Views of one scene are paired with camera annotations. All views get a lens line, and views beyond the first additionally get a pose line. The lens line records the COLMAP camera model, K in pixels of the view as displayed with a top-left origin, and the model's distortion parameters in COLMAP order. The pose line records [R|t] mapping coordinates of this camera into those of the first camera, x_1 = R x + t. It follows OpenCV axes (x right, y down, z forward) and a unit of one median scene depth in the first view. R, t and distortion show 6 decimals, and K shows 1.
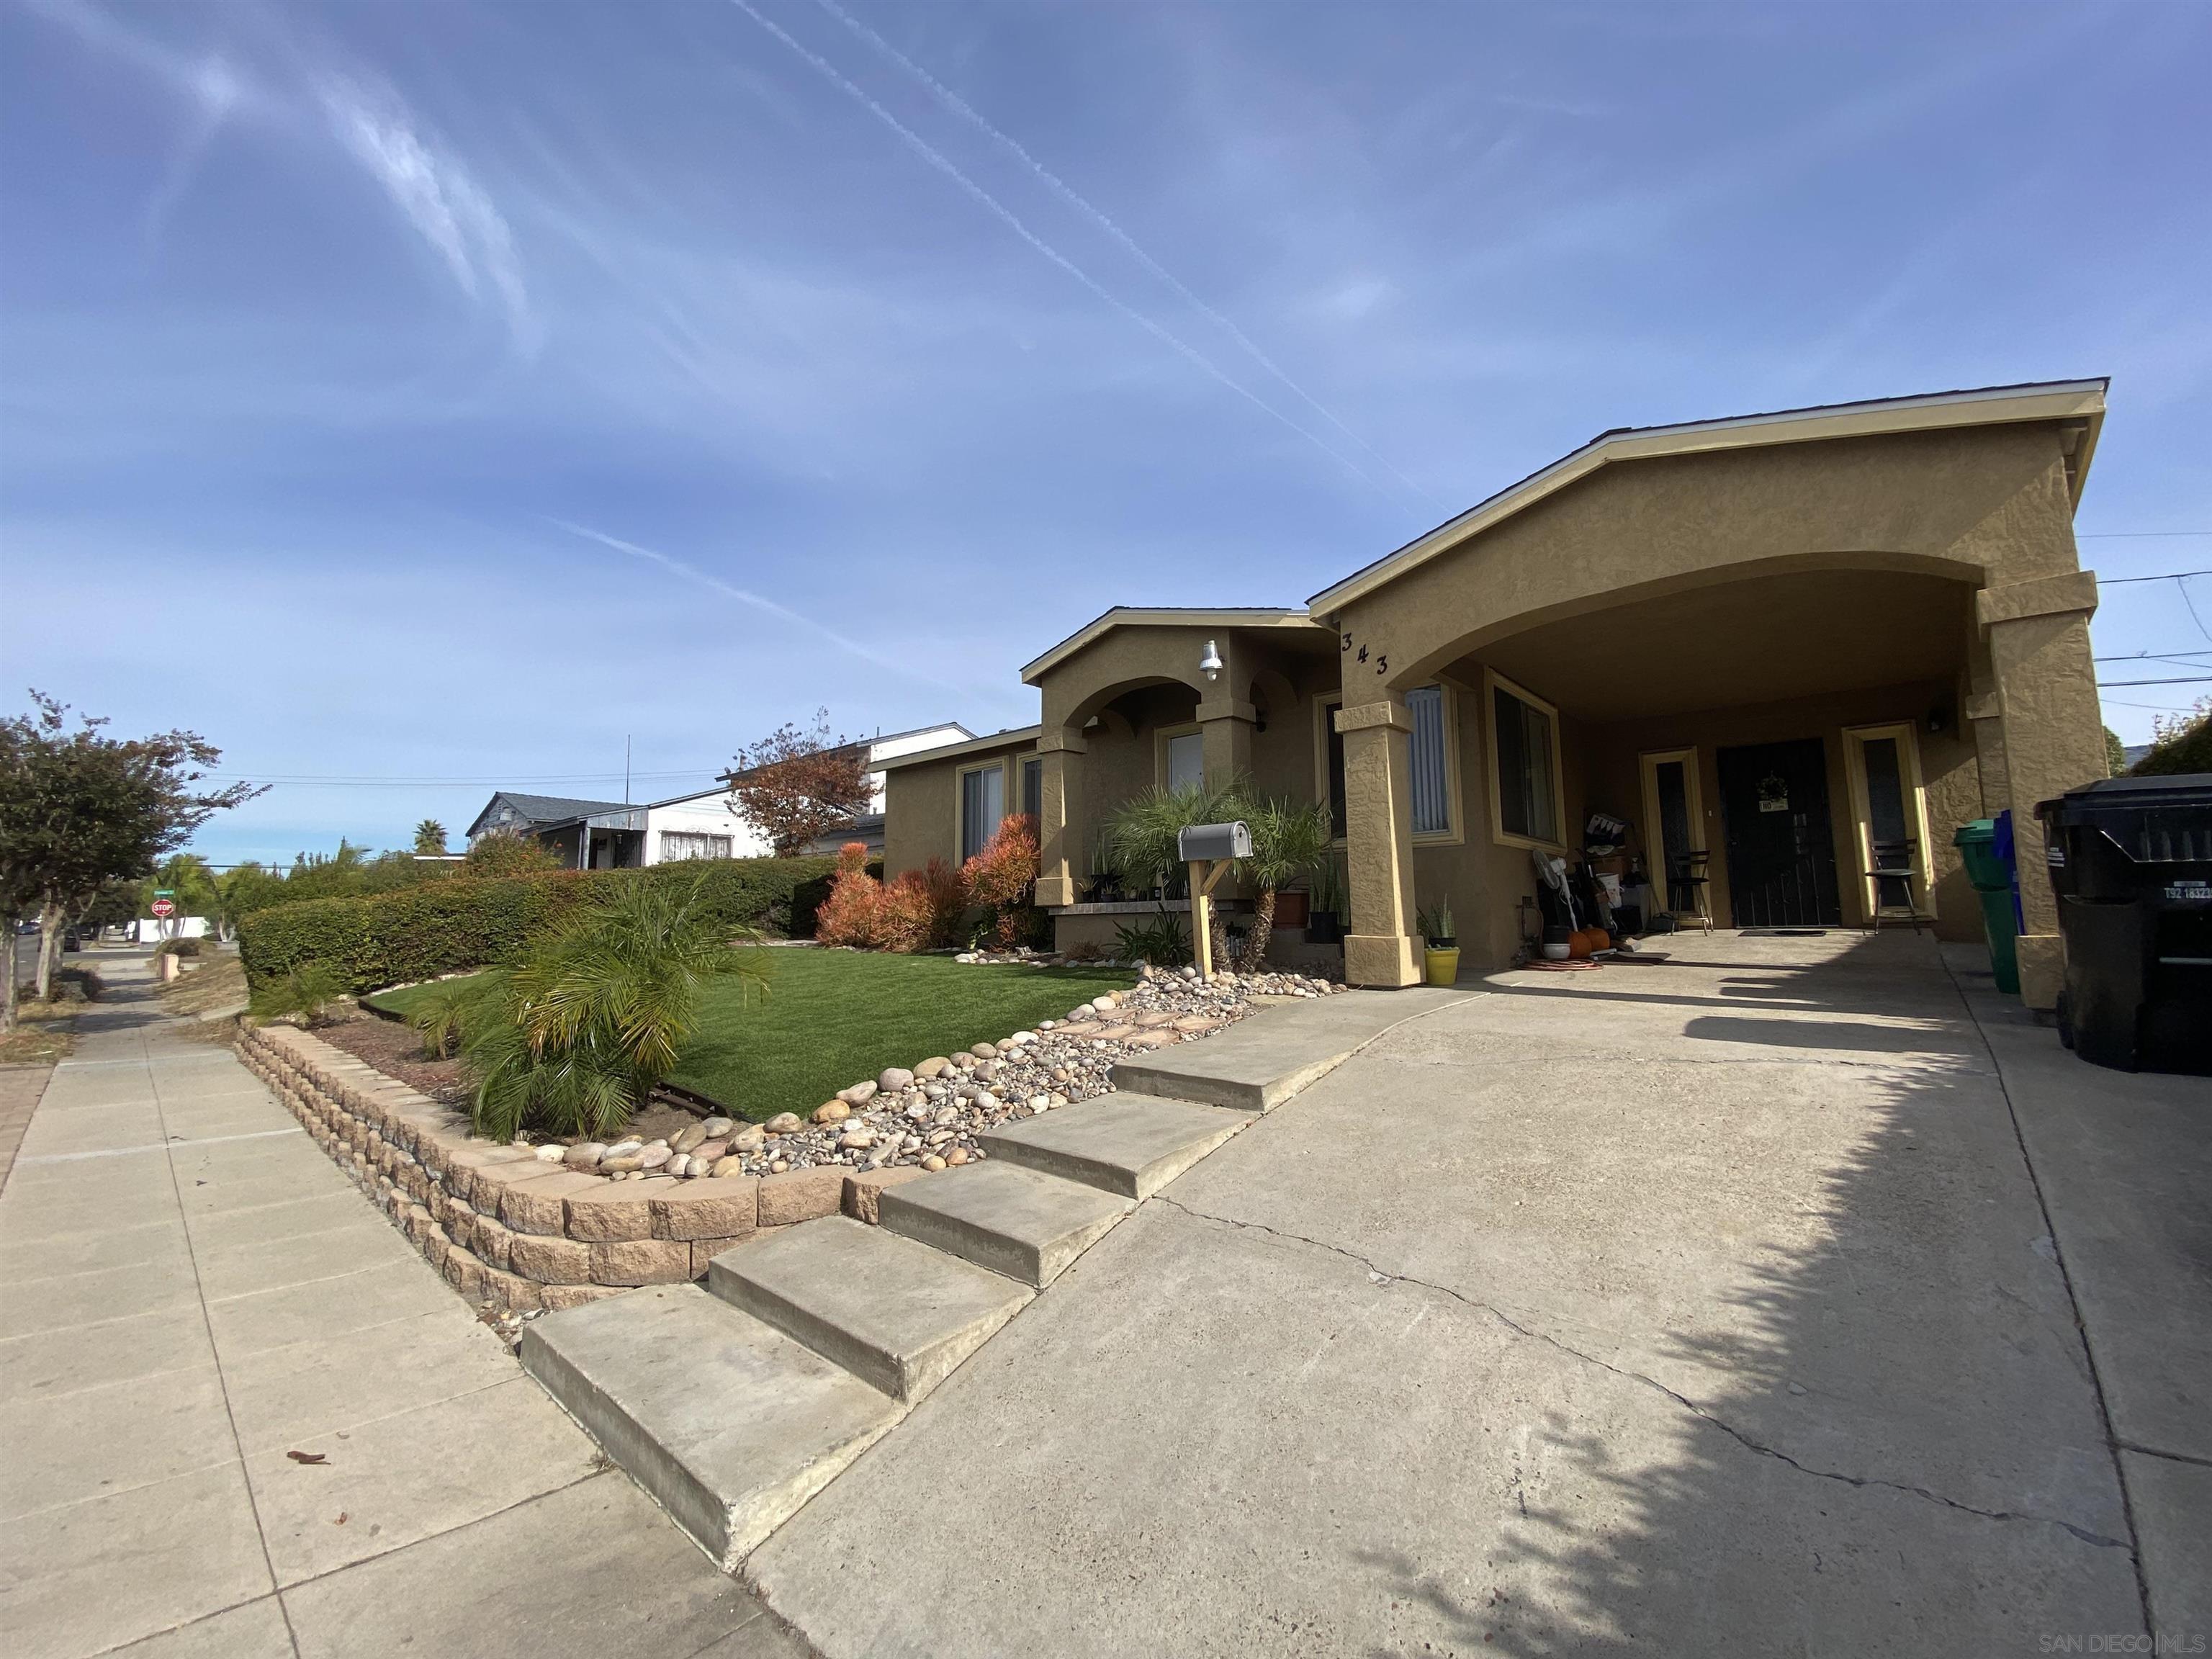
lens RADIAL K [[883.9, 0, 1105.5], [0, 883.9, 823.3], [0, 0, 1]] dist [0.023057, -0.022939]
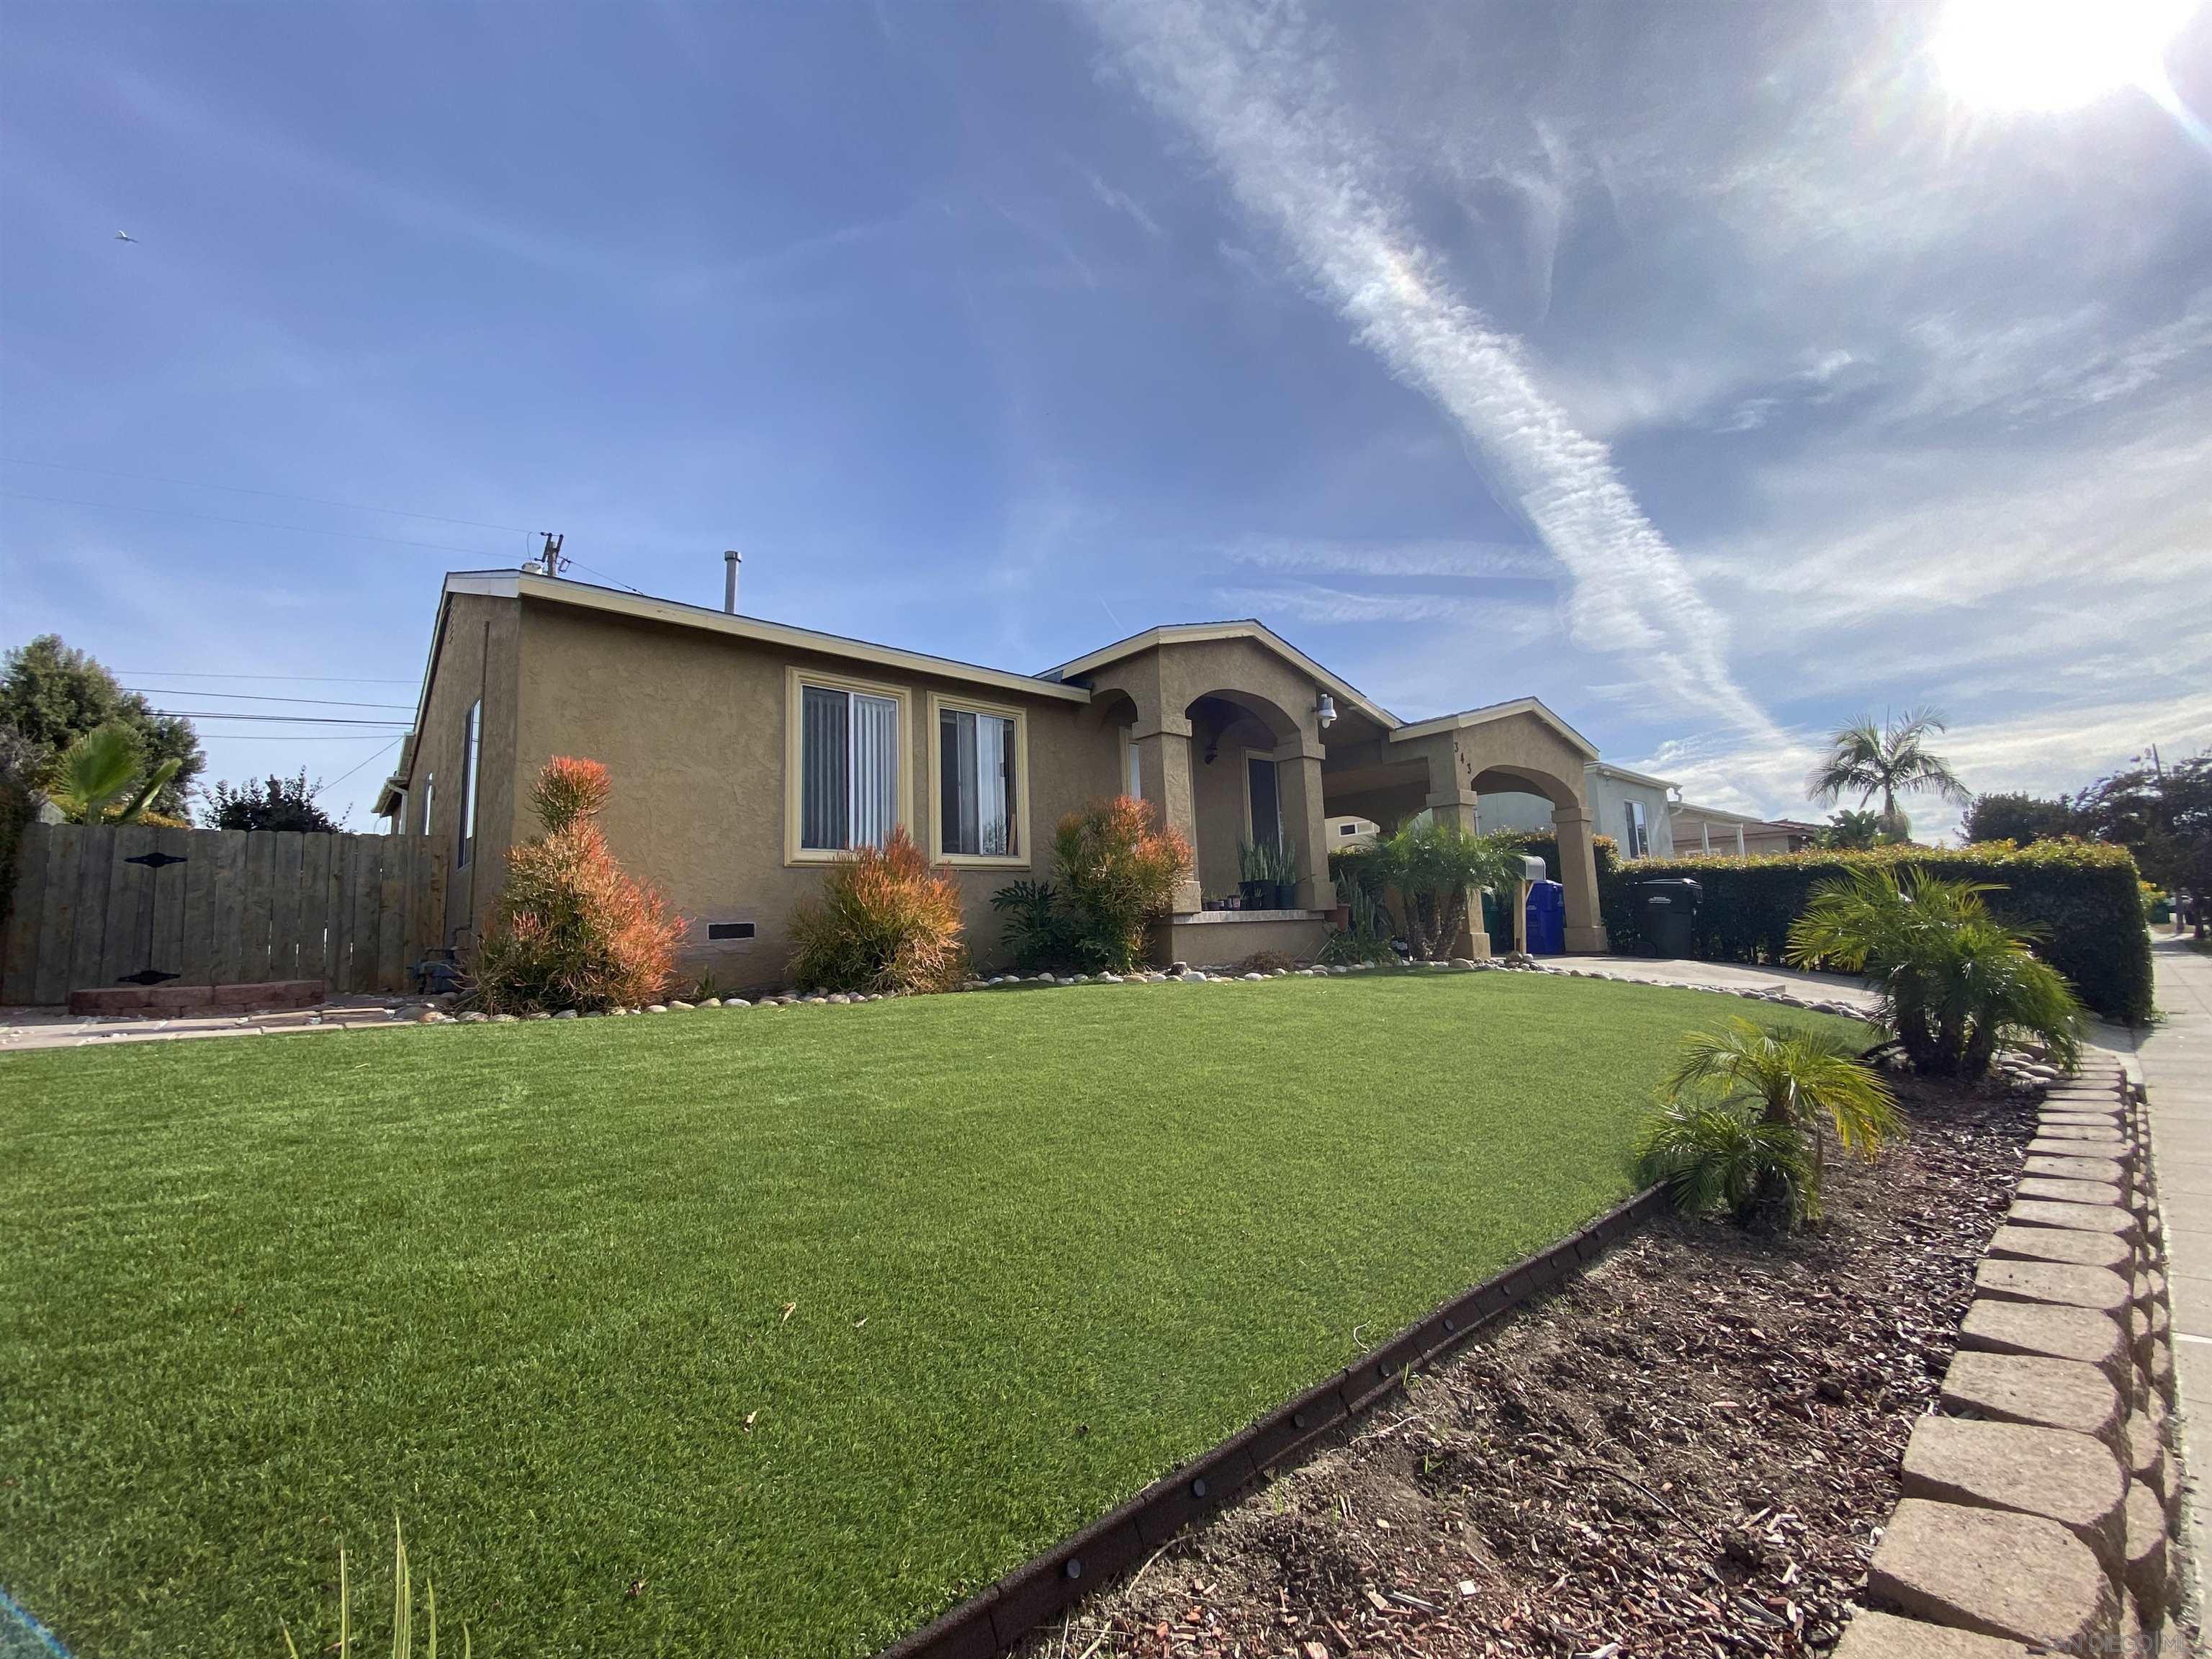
lens RADIAL K [[883.9, 0, 1105.5], [0, 883.9, 823.3], [0, 0, 1]] dist [0.023057, -0.022939]
pose [[0.115264, 0.127815, 0.985077, -1.387266], [-0.074987, 0.989977, -0.119677, 0.172942], [-0.990501, -0.060074, 0.123693, 1.451425]]
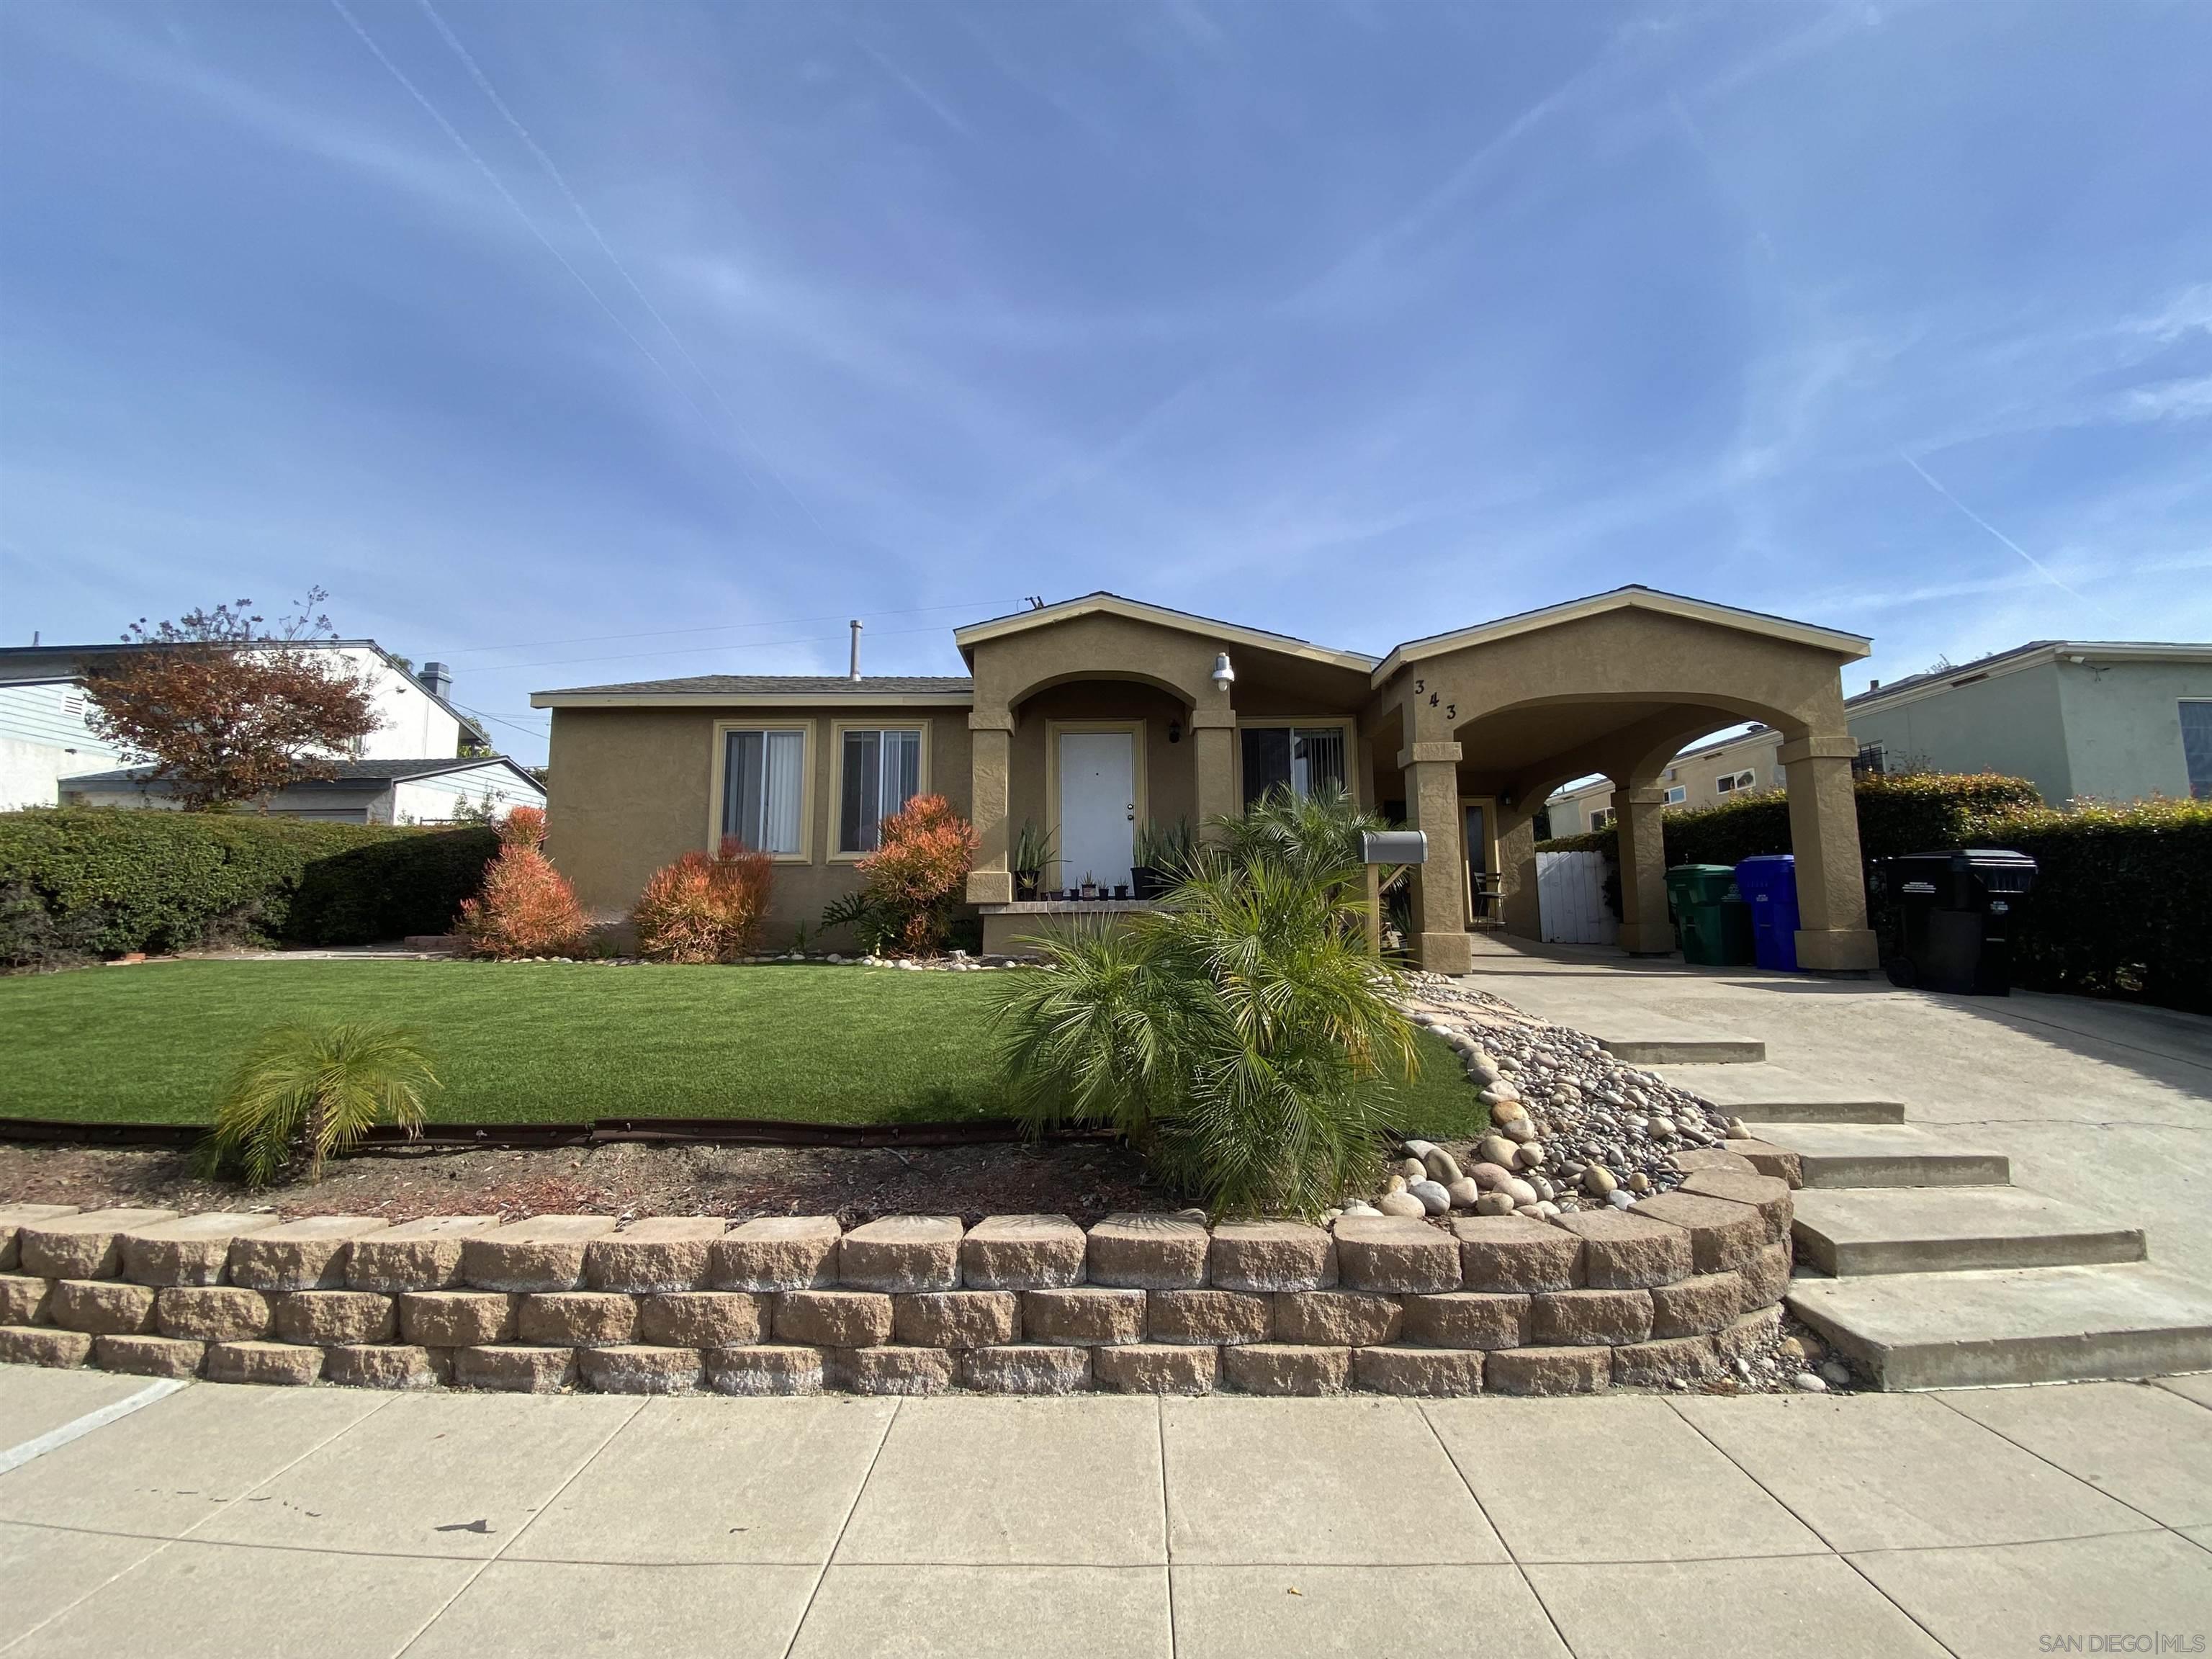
lens RADIAL K [[883.9, 0, 1105.5], [0, 883.9, 823.3], [0, 0, 1]] dist [0.023057, -0.022939]
pose [[0.749906, 0.082004, 0.656442, -0.833689], [-0.075175, 0.996423, -0.038596, 0.057704], [-0.657259, -0.020404, 0.753389, 0.383463]]
